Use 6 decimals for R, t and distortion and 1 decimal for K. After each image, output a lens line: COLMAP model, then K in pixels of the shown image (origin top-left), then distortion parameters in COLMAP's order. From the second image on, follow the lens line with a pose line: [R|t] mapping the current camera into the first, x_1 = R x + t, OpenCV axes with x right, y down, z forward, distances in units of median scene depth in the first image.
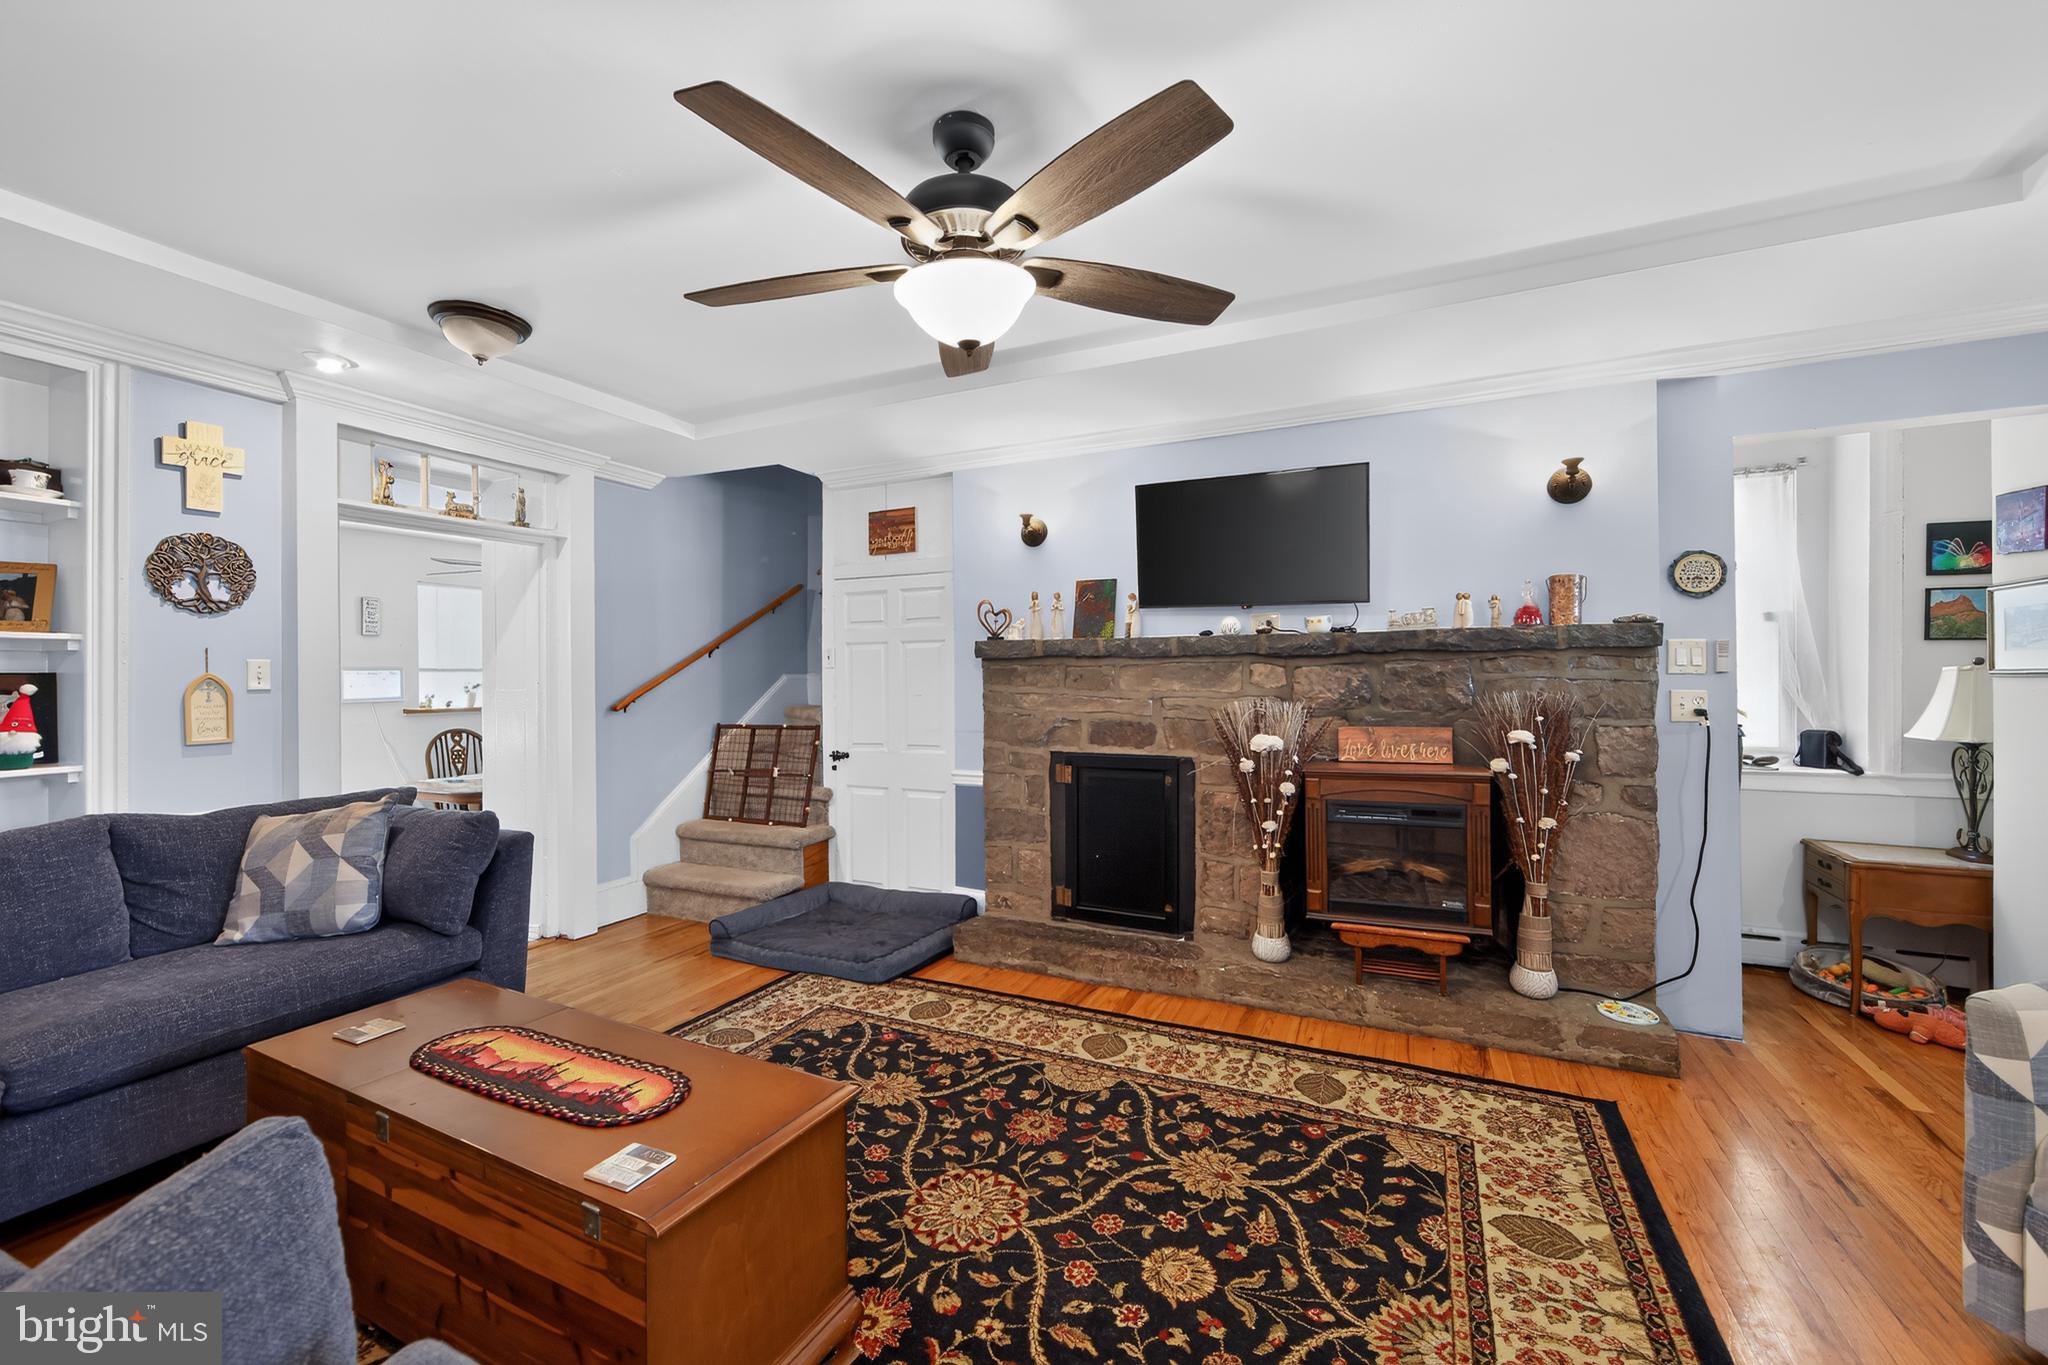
lens RADIAL K [[800.6, 0, 1027.7], [0, 800.6, 685.6], [0, 0, 1]] dist [-0.014602, 0.000100]
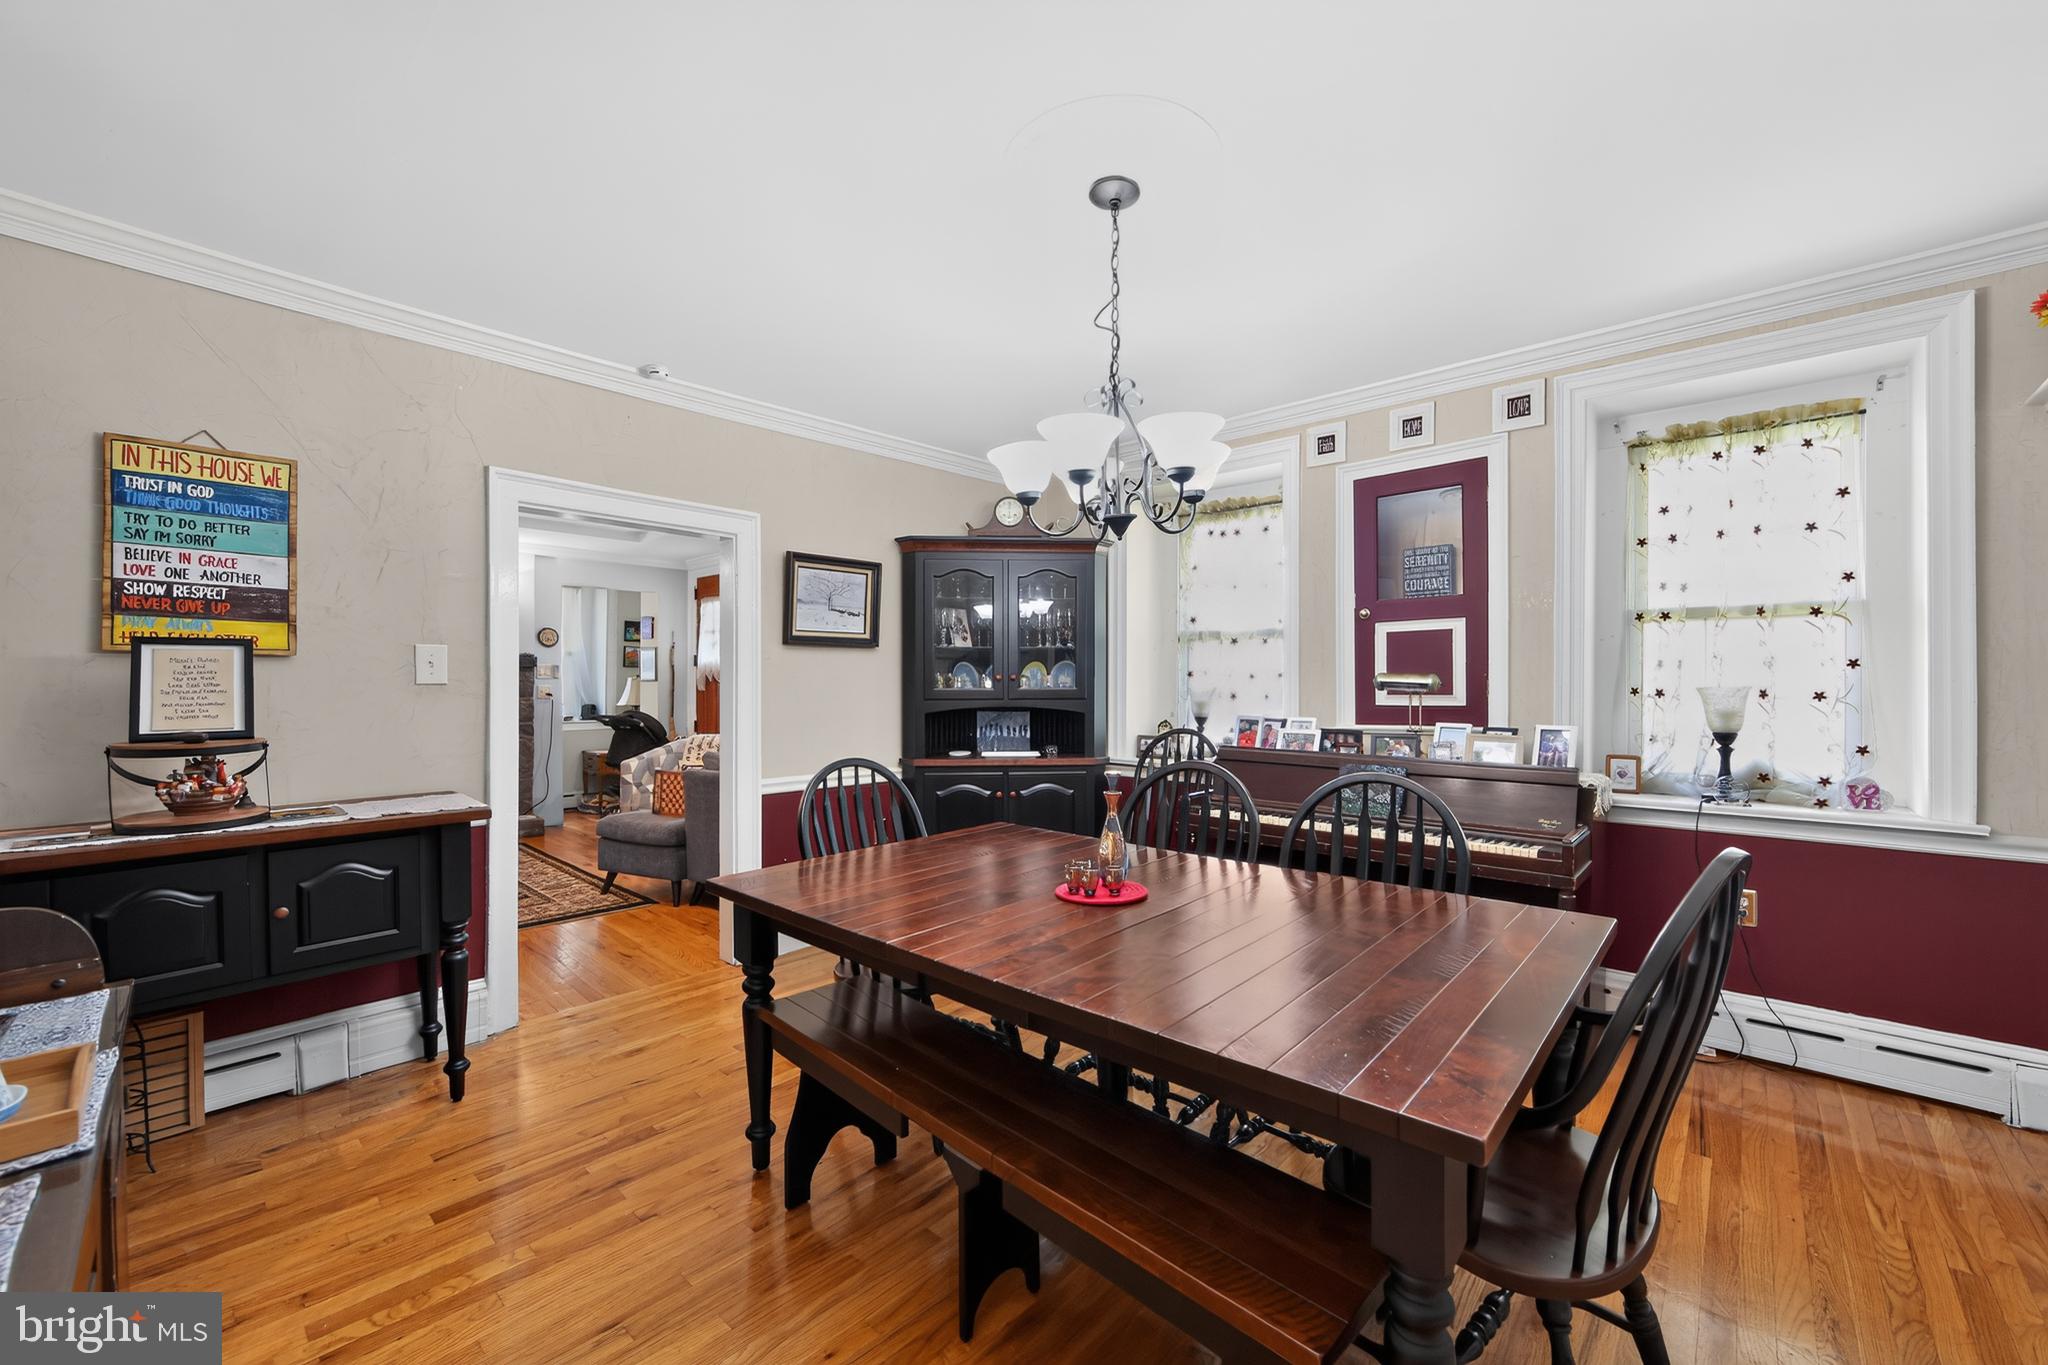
lens RADIAL K [[800.6, 0, 1021.9], [0, 800.6, 683.4], [0, 0, 1]] dist [-0.014602, 0.000100]
pose [[0.287999, -0.002462, 0.957628, -0.925572], [-0.000518, 0.999996, 0.002727, -0.011750], [-0.957631, -0.001282, 0.287997, -0.947406]]
